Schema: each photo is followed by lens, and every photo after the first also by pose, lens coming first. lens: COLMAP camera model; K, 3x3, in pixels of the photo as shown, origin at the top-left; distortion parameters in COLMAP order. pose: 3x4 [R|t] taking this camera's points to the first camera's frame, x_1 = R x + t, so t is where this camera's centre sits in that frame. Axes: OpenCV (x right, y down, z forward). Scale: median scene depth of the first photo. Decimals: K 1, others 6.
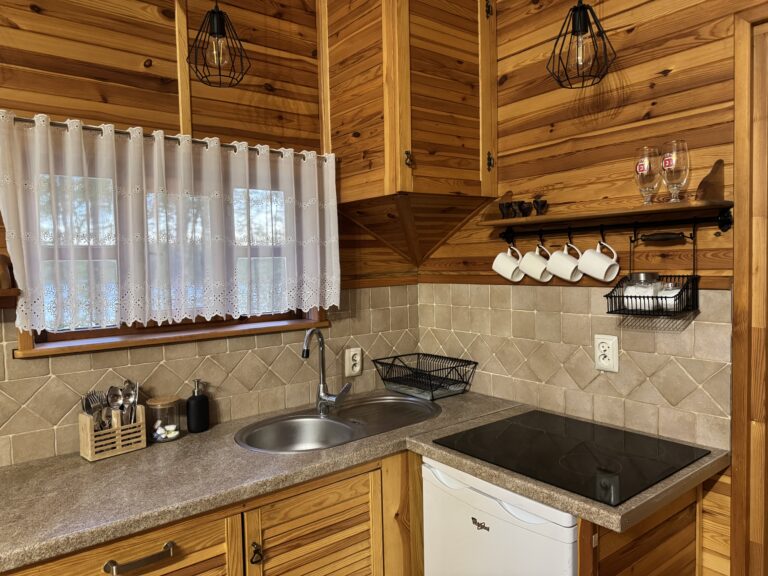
lens RADIAL K [[540.5, 0, 383.8], [0, 540.5, 290.3], [0, 0, 1]] dist [0.082941, -0.113052]
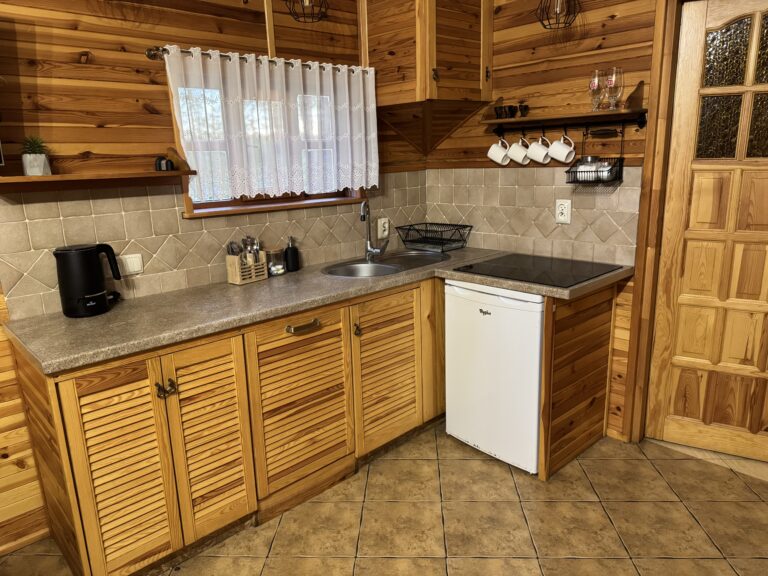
lens RADIAL K [[540.5, 0, 383.8], [0, 540.5, 290.3], [0, 0, 1]] dist [0.082941, -0.113052]
pose [[0.996167, -0.029623, 0.082307, -0.219892], [0.013485, 0.981671, 0.190104, 0.034105], [-0.086430, -0.188265, 0.978308, -0.477834]]
